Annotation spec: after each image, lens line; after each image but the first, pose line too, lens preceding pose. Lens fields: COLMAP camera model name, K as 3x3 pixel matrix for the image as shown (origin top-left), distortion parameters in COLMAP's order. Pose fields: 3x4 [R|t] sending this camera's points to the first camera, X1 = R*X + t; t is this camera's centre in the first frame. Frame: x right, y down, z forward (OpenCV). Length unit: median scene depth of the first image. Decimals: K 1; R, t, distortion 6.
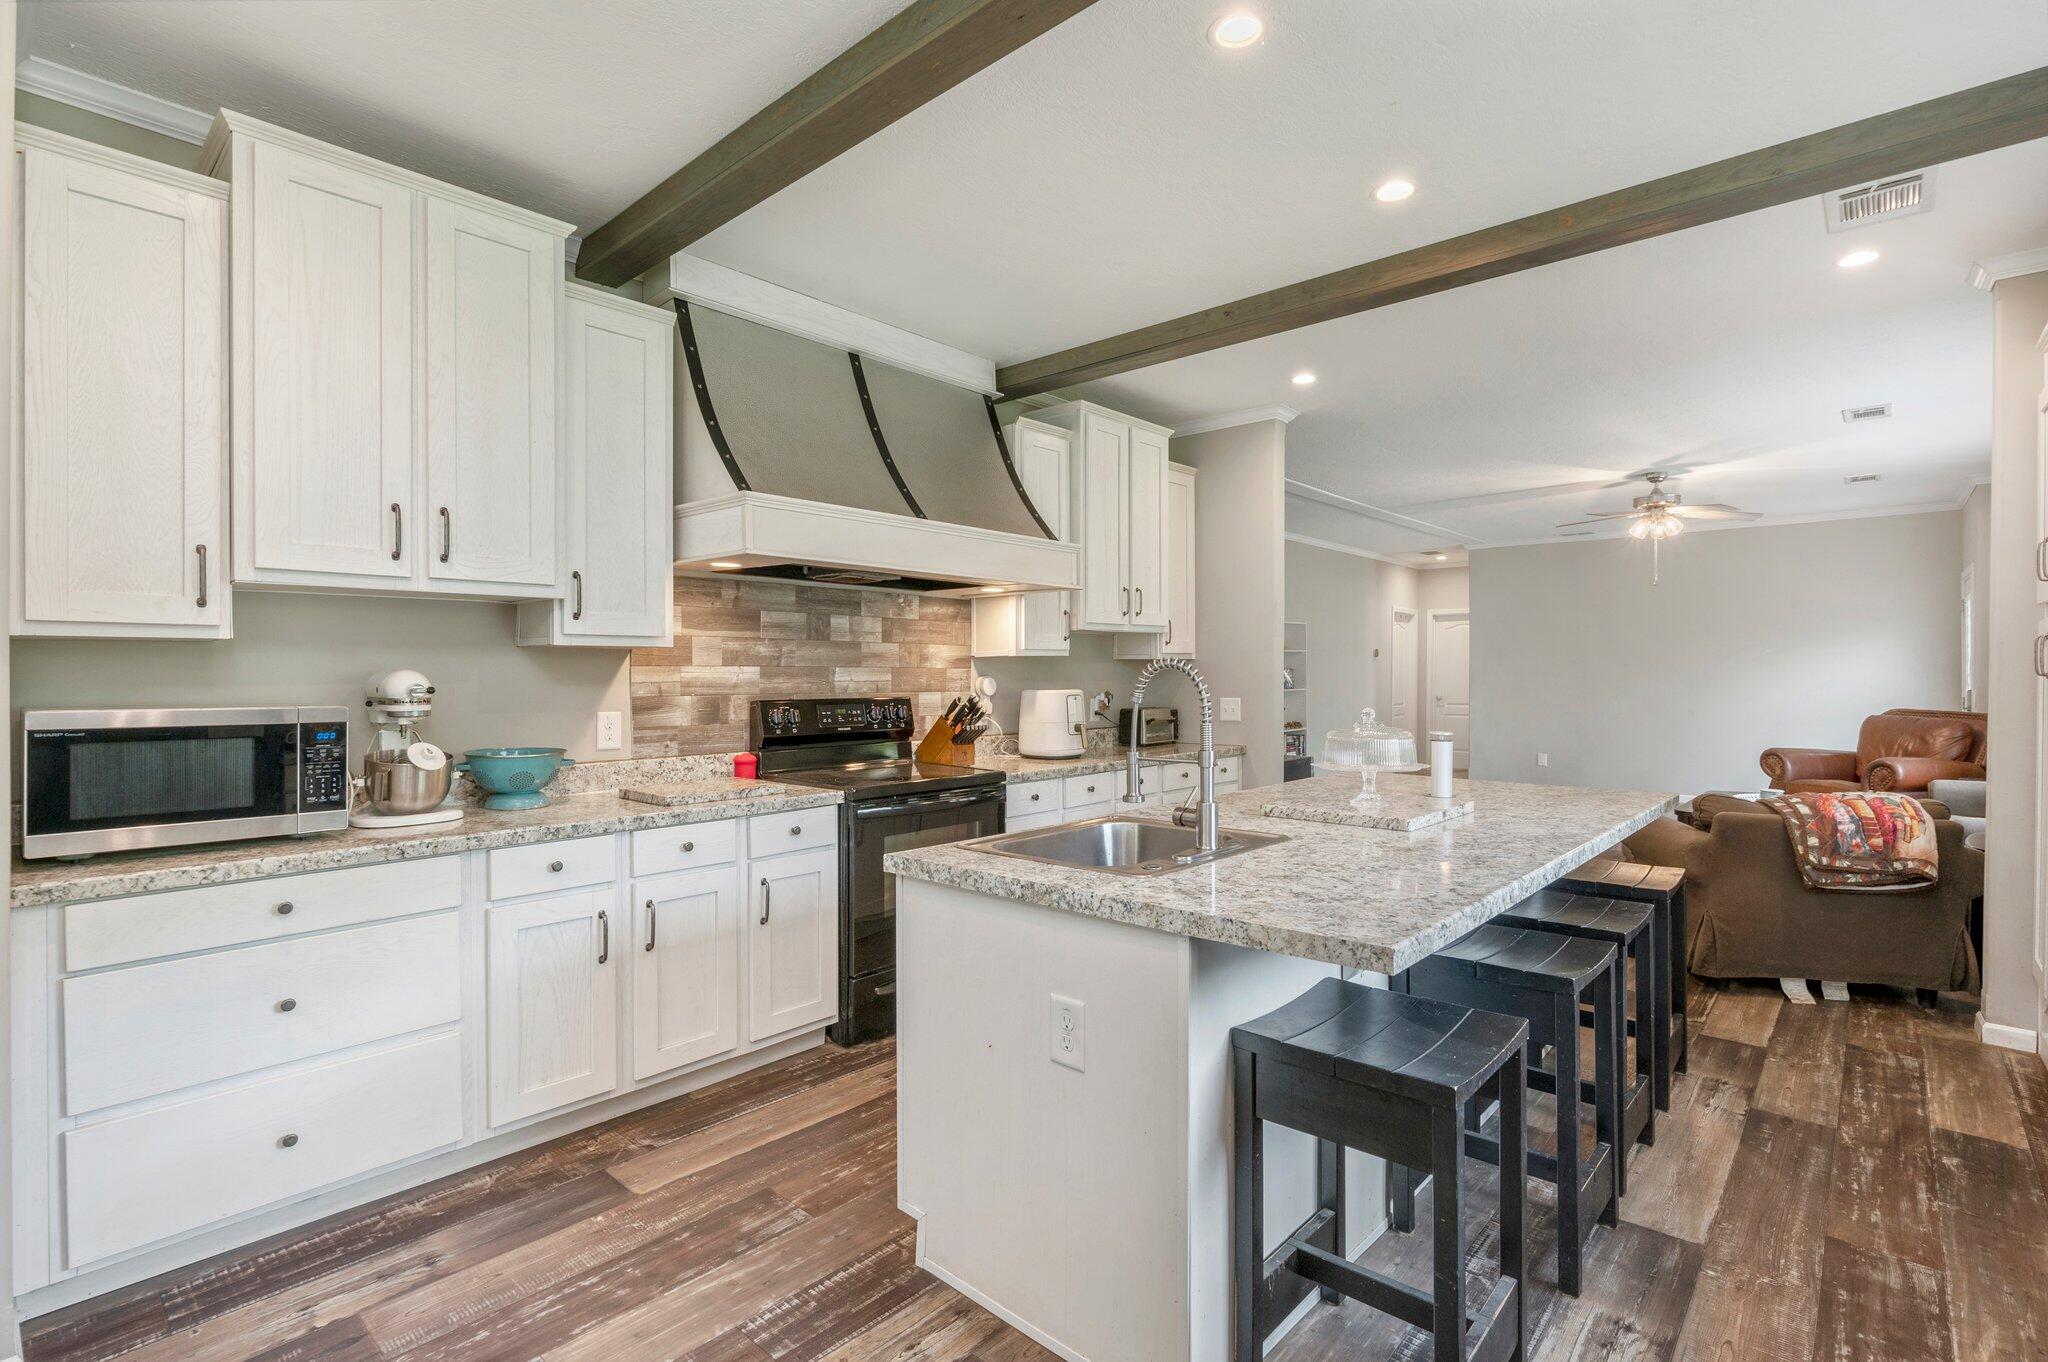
lens RADIAL K [[962.9, 0, 1042.9], [0, 962.9, 675.3], [0, 0, 1]] dist [0.002263, 0.000115]
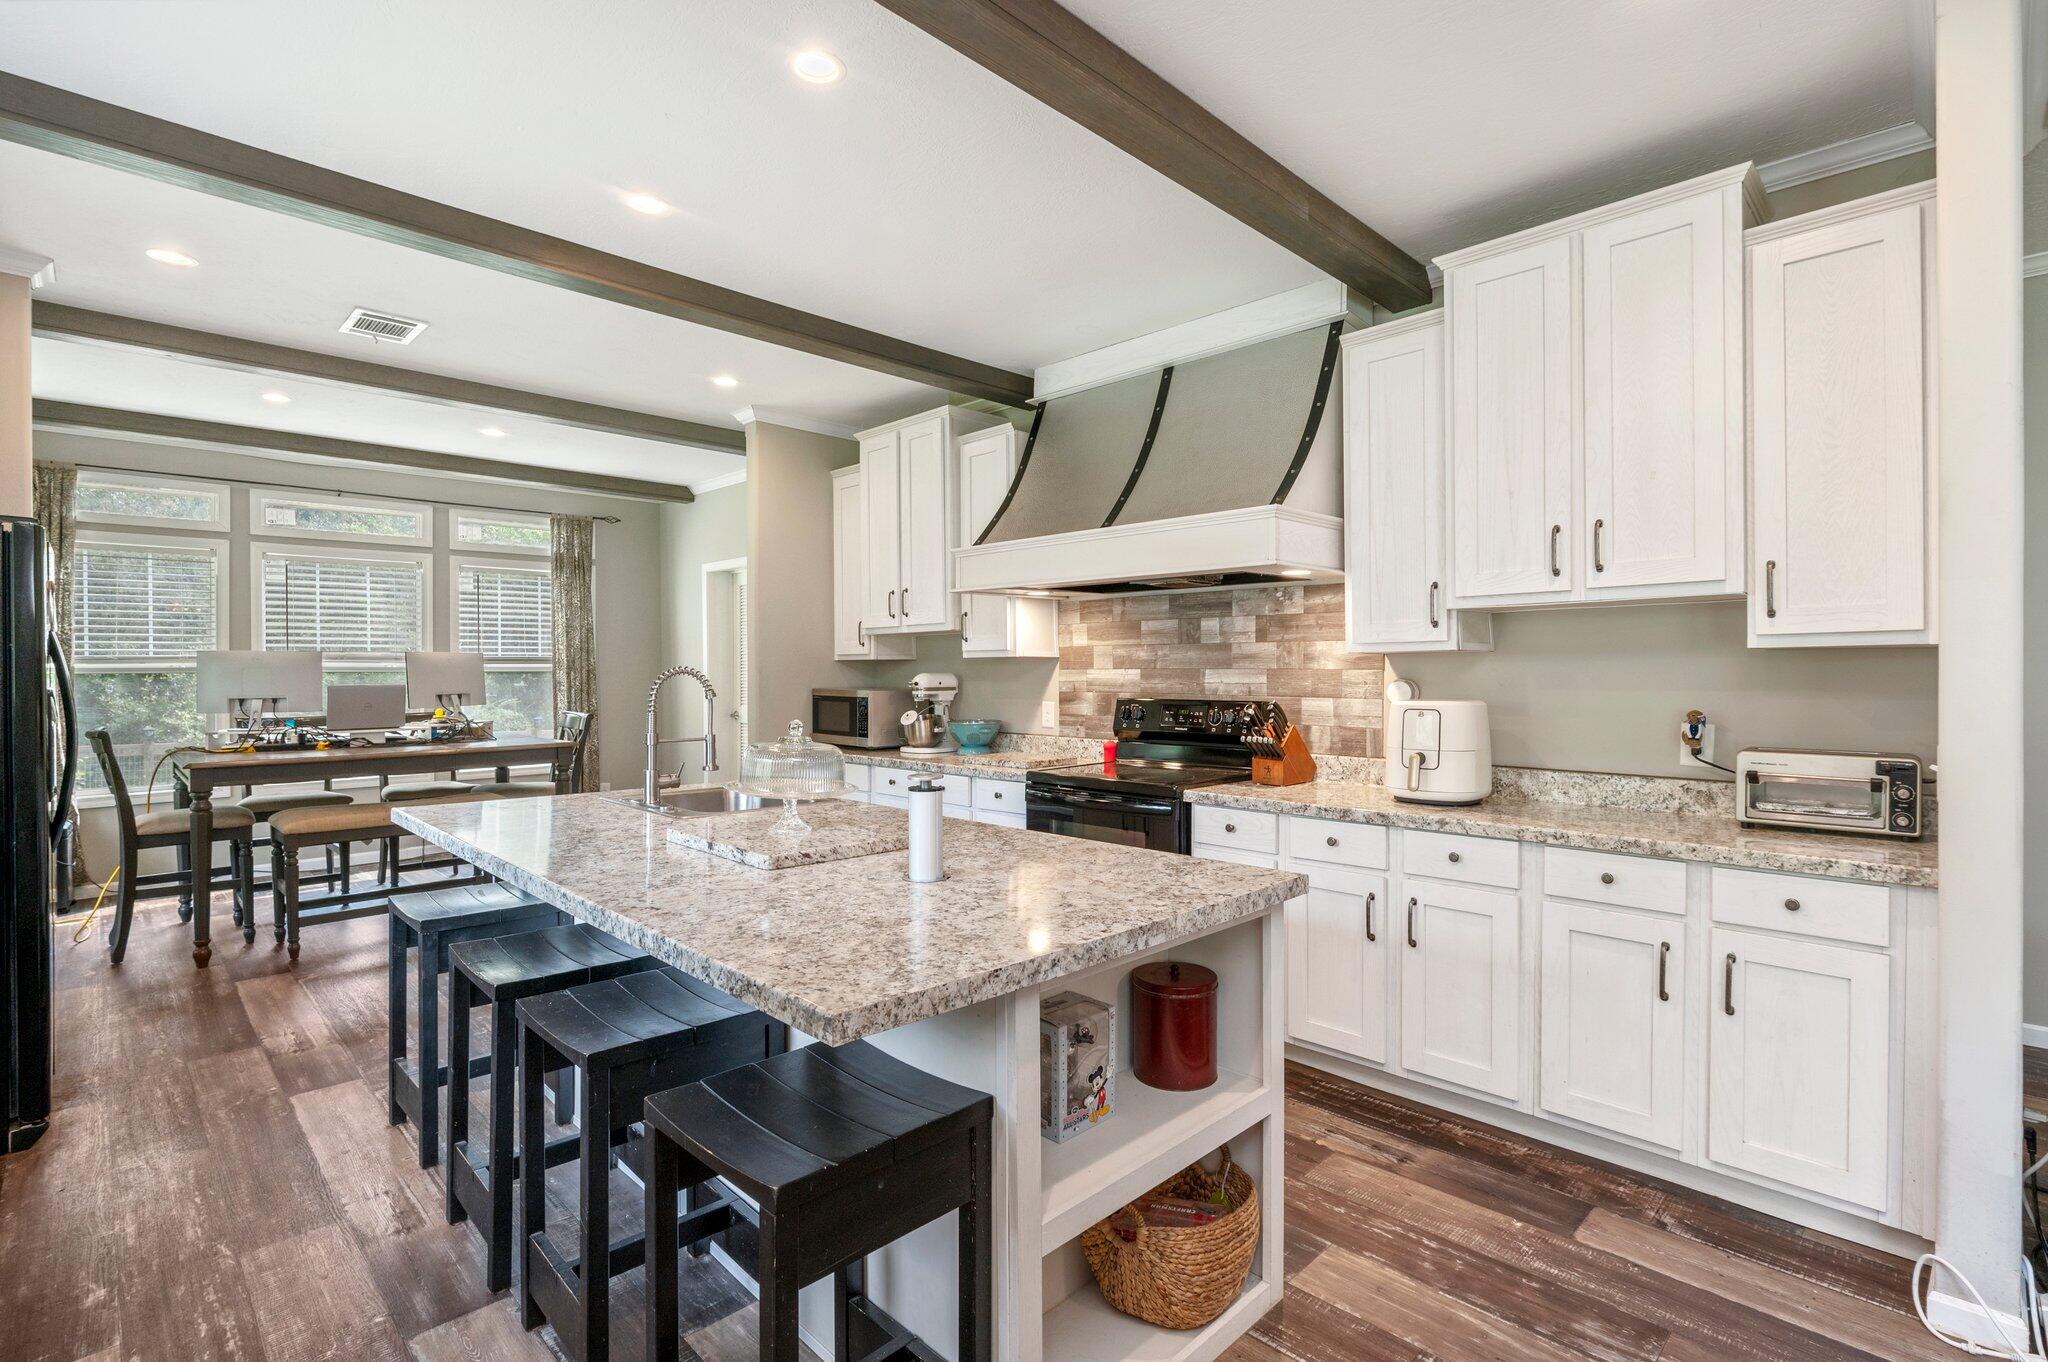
lens RADIAL K [[948.2, 0, 1036.9], [0, 948.2, 691.1], [0, 0, 1]] dist [-0.011943, 0.000842]
pose [[-0.056099, 0.024038, -0.998136, 0.786353], [0.001798, 0.999711, 0.023975, -0.009443], [0.998424, -0.000450, -0.056126, 0.864683]]
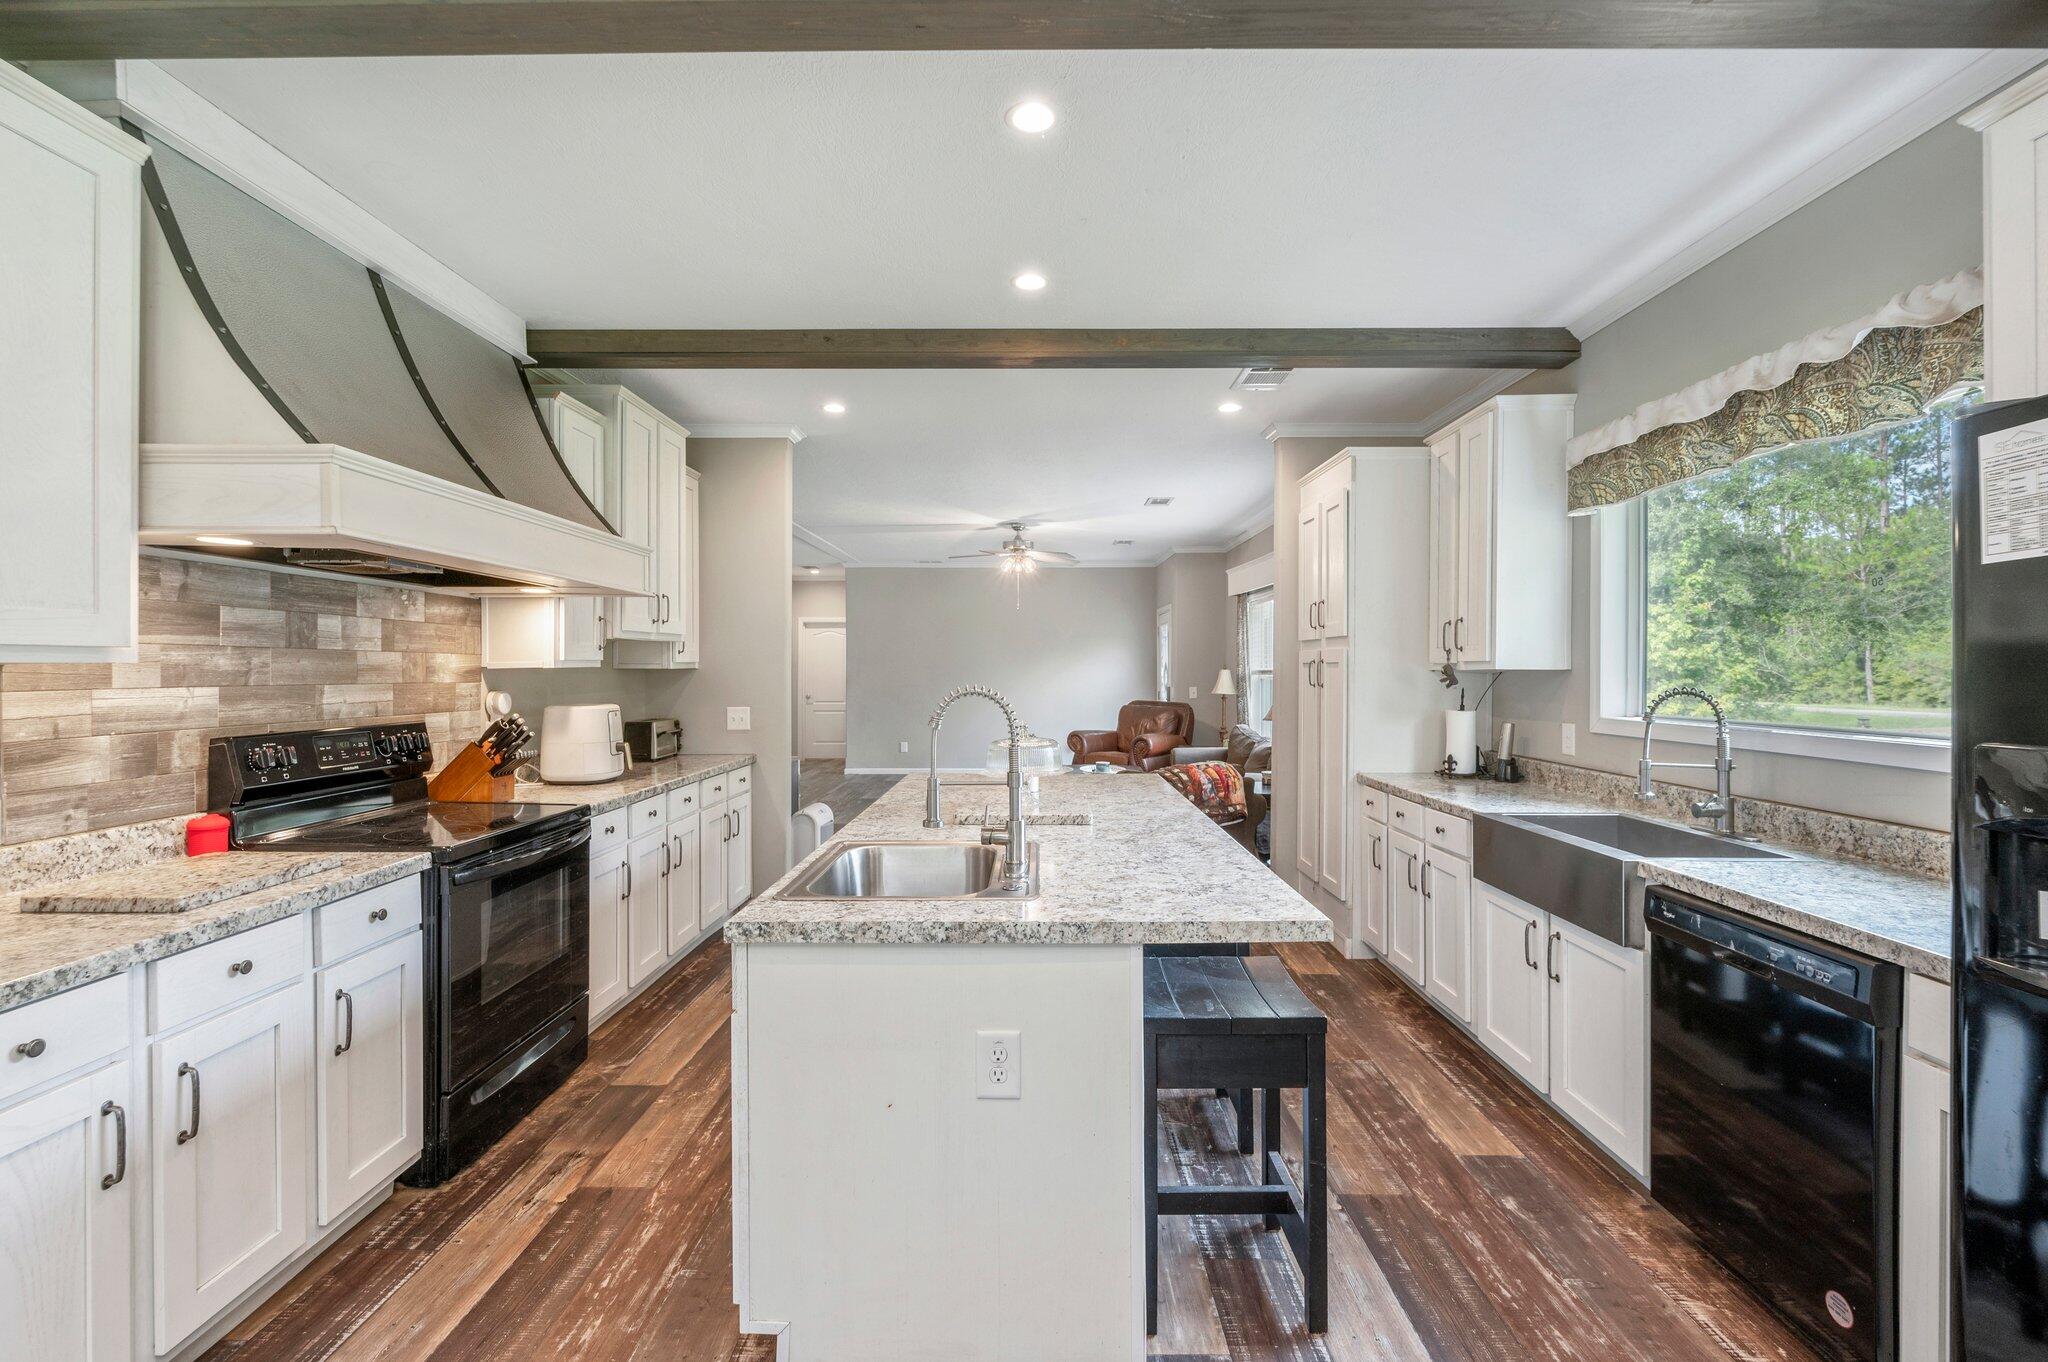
lens RADIAL K [[903.9, 0, 1027.4], [0, 903.9, 668.8], [0, 0, 1]] dist [0.000961, -0.000173]
pose [[0.754066, 0.001069, 0.656798, -0.260238], [0.000490, 0.999997, -0.002190, -0.018705], [-0.656798, 0.001973, 0.754064, 0.121195]]
